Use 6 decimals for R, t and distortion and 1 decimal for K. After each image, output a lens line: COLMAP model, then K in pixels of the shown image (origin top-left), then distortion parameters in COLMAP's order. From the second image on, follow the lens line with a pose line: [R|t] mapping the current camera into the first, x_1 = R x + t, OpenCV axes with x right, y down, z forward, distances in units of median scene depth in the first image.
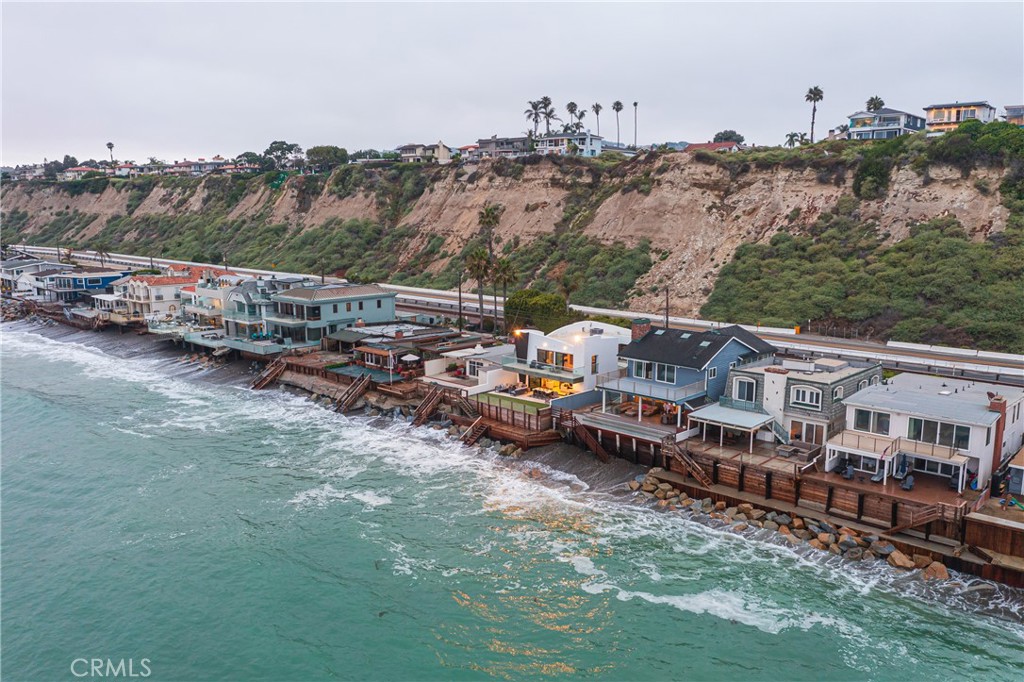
lens RADIAL K [[821.6, 0, 512.7], [0, 821.6, 343.2], [0, 0, 1]] dist [-0.010154, 0.063832]
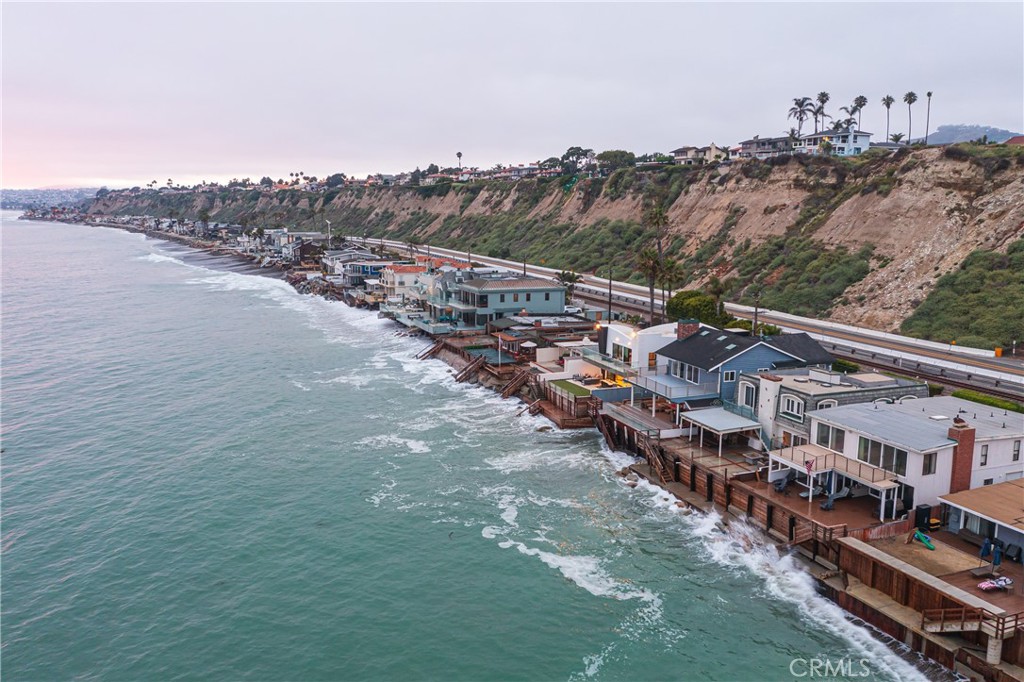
lens RADIAL K [[821.6, 0, 507.0], [0, 821.6, 342.7], [0, 0, 1]] dist [-0.010154, 0.063832]
pose [[0.900298, 0.075608, -0.428657, 0.187310], [-0.077123, 0.996925, 0.013862, 0.001235], [0.428387, 0.020579, 0.903361, -0.002169]]
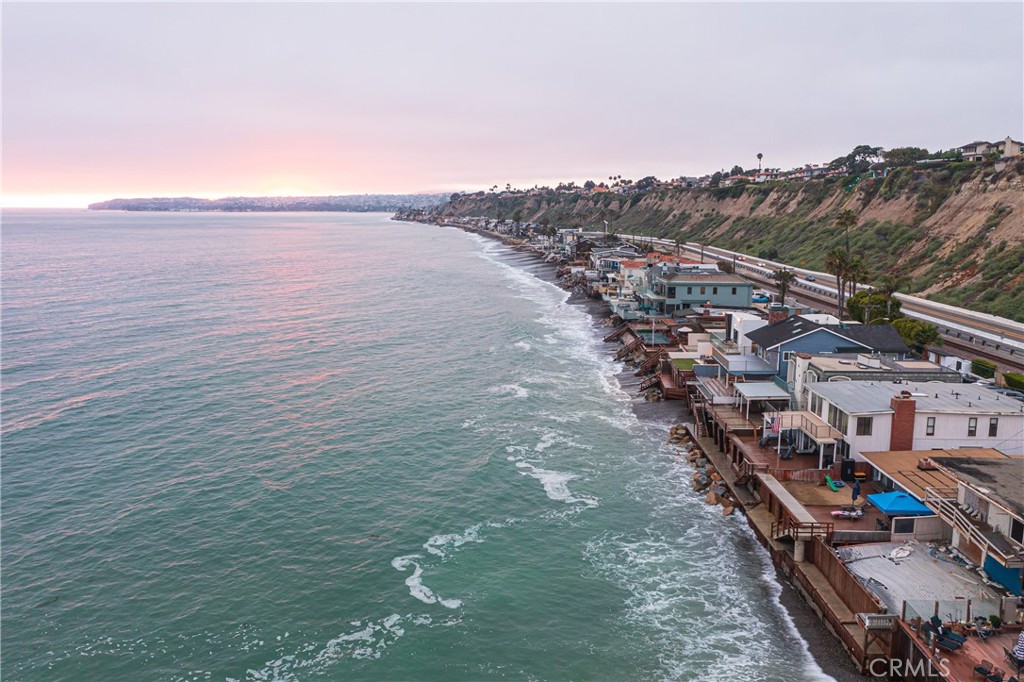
lens RADIAL K [[821.6, 0, 502.4], [0, 821.6, 344.2], [0, 0, 1]] dist [-0.010154, 0.063832]
pose [[0.654623, 0.126987, -0.745214, 0.361619], [-0.129198, 0.990080, 0.055220, 0.003786], [0.744834, 0.060132, 0.664535, -0.012801]]
